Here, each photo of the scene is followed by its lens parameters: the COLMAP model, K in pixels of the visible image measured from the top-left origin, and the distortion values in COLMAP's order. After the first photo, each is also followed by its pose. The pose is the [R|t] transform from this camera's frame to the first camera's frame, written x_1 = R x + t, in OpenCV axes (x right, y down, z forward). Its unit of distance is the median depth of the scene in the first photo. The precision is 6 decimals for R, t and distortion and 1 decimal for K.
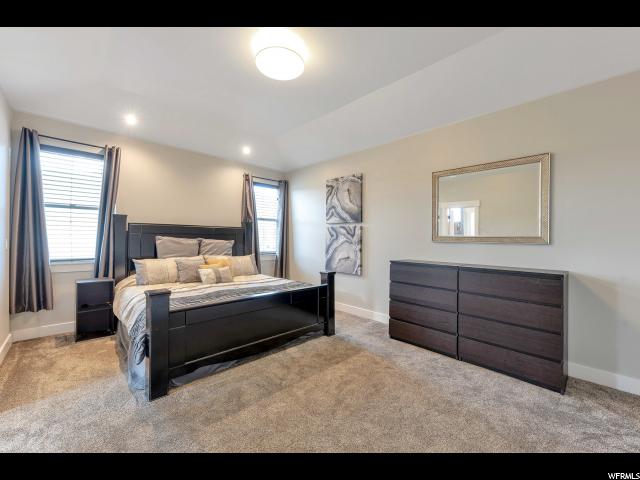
lens RADIAL K [[256.1, 0, 321.7], [0, 256.1, 239.5], [0, 0, 1]] dist [0.002003, -0.000382]
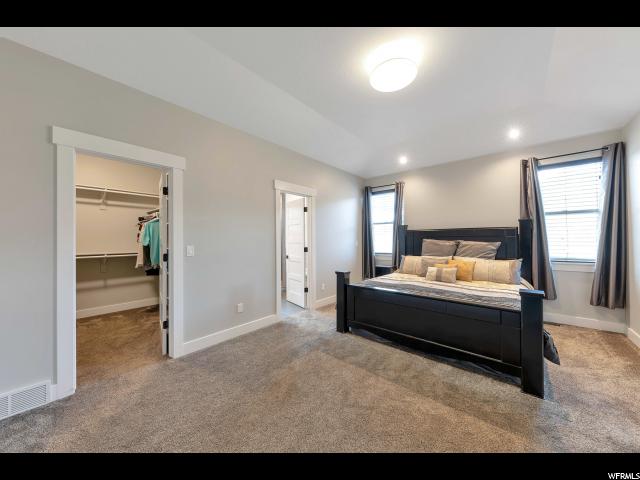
lens RADIAL K [[225.1, 0, 321.9], [0, 225.1, 239.8], [0, 0, 1]] dist [-0.000977, 0.000199]
pose [[0.098054, -0.011757, -0.995112, 0.625359], [0.002400, 0.999930, -0.011577, 0.004265], [0.995178, -0.001253, 0.098075, 0.516848]]
